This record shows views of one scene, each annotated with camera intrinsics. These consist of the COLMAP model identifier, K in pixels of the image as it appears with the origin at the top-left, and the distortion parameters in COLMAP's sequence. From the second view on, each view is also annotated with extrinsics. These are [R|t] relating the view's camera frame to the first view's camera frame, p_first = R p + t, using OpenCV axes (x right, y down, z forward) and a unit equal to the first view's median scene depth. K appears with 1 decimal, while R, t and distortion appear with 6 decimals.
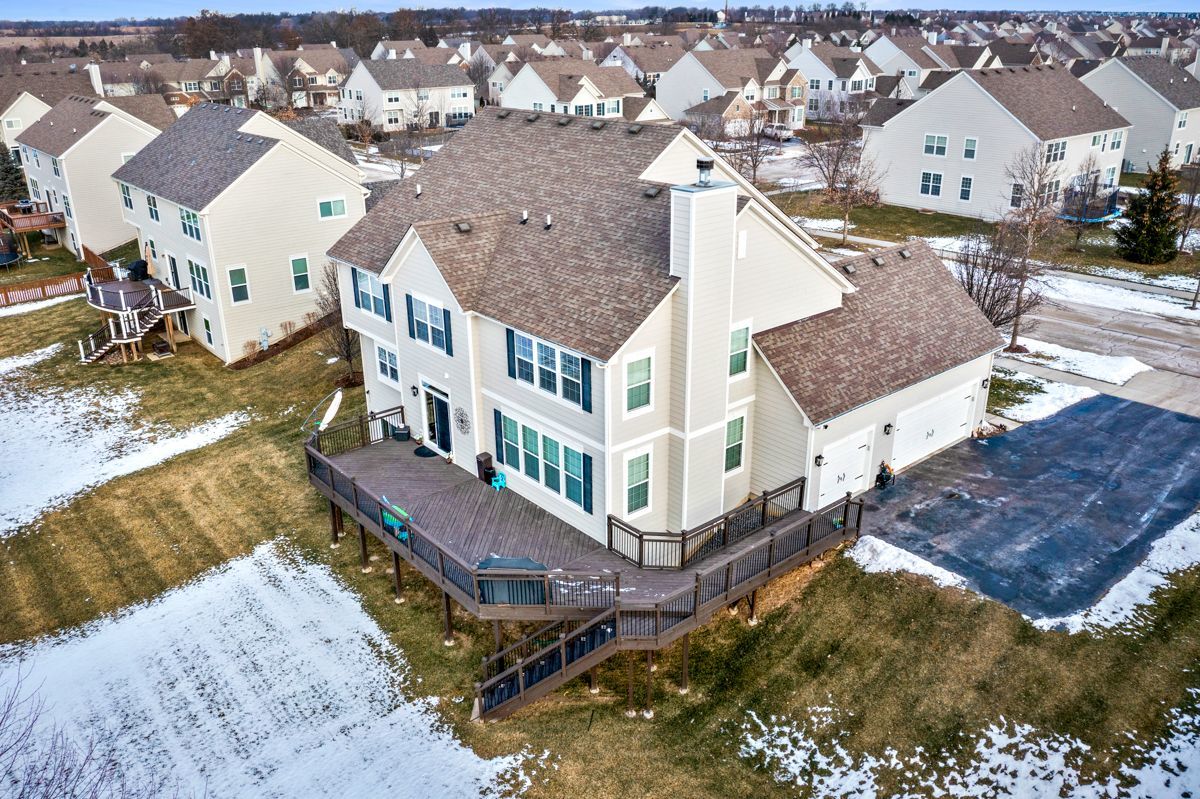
lens RADIAL K [[948.8, 0, 598.3], [0, 948.8, 397.2], [0, 0, 1]] dist [-0.024625, 0.001003]
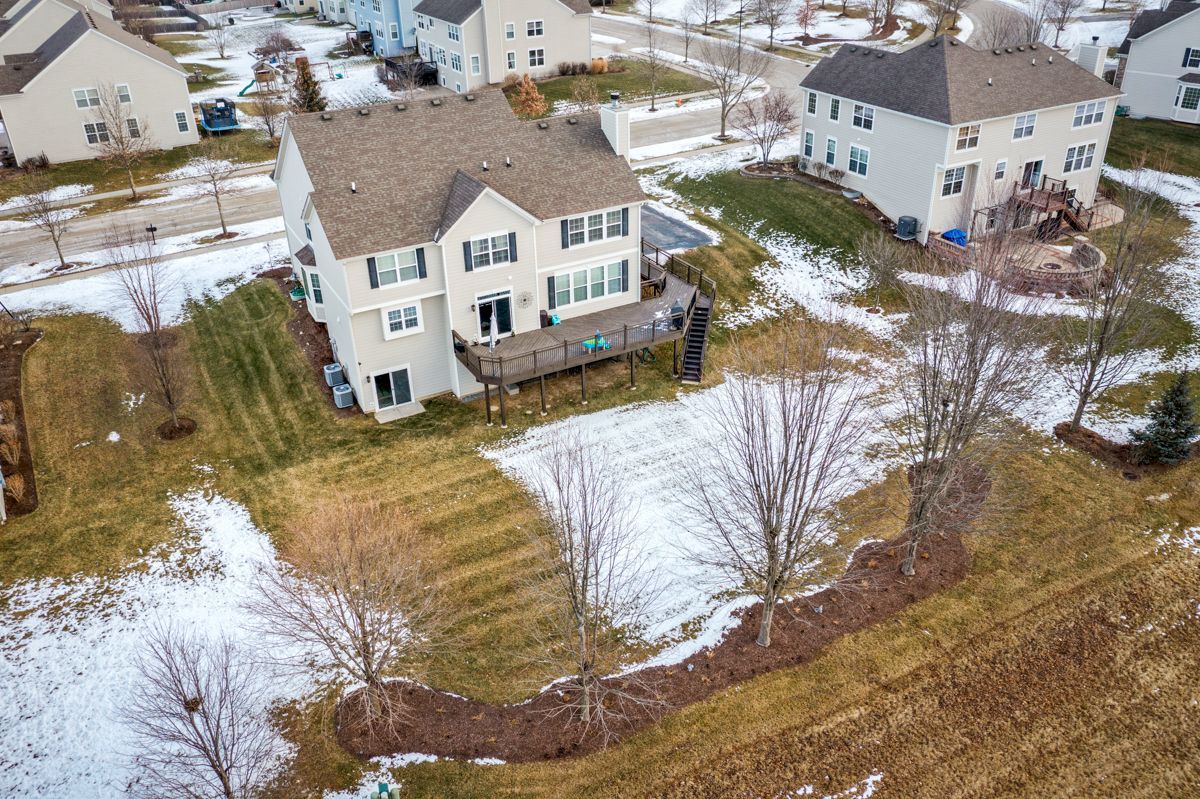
lens RADIAL K [[948.8, 0, 601.4], [0, 948.8, 401.8], [0, 0, 1]] dist [-0.024625, 0.001003]
pose [[0.196989, -0.477029, 0.856527, -1.490544], [0.381458, 0.842097, 0.381263, -0.369382], [-0.903153, 0.251624, 0.347851, 0.380523]]
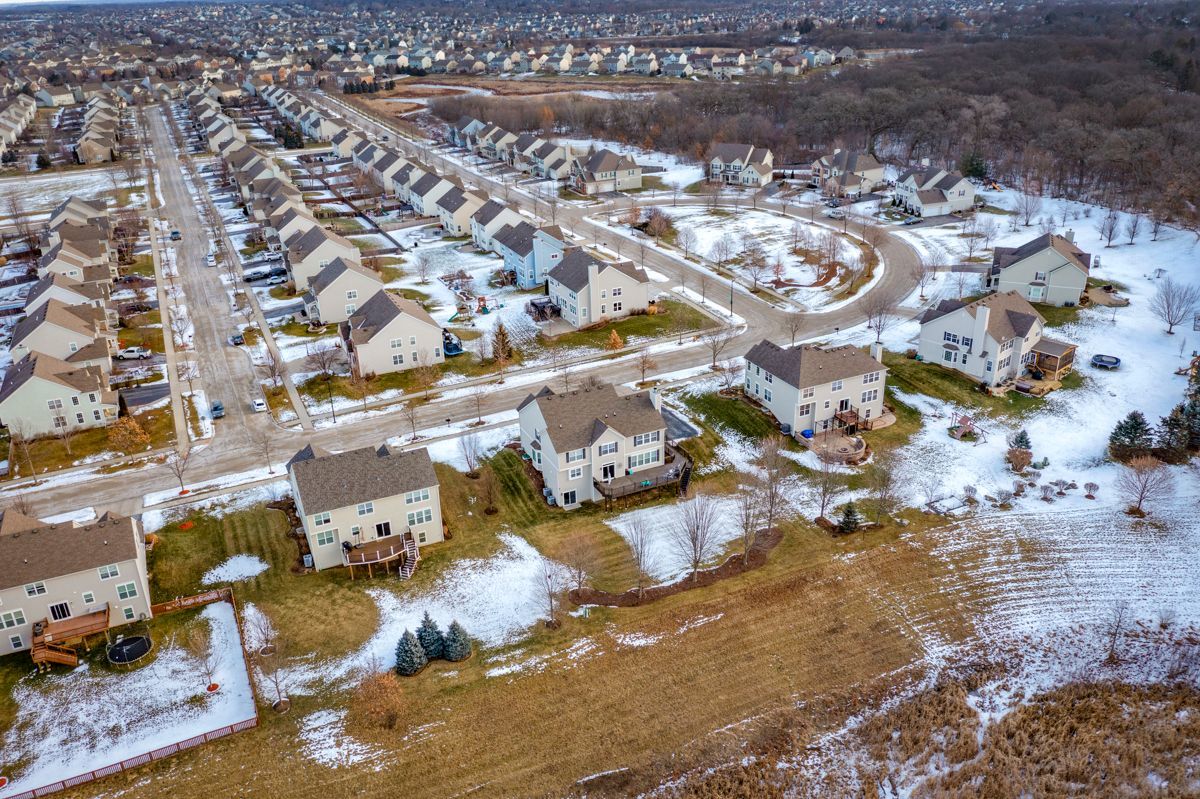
lens RADIAL K [[948.8, 0, 606.4], [0, 948.8, 403.4], [0, 0, 1]] dist [-0.024625, 0.001003]
pose [[0.251406, -0.393395, 0.884328, -3.620354], [0.380096, 0.880400, 0.283590, -1.375153], [-0.890124, 0.264833, 0.370866, -0.540288]]
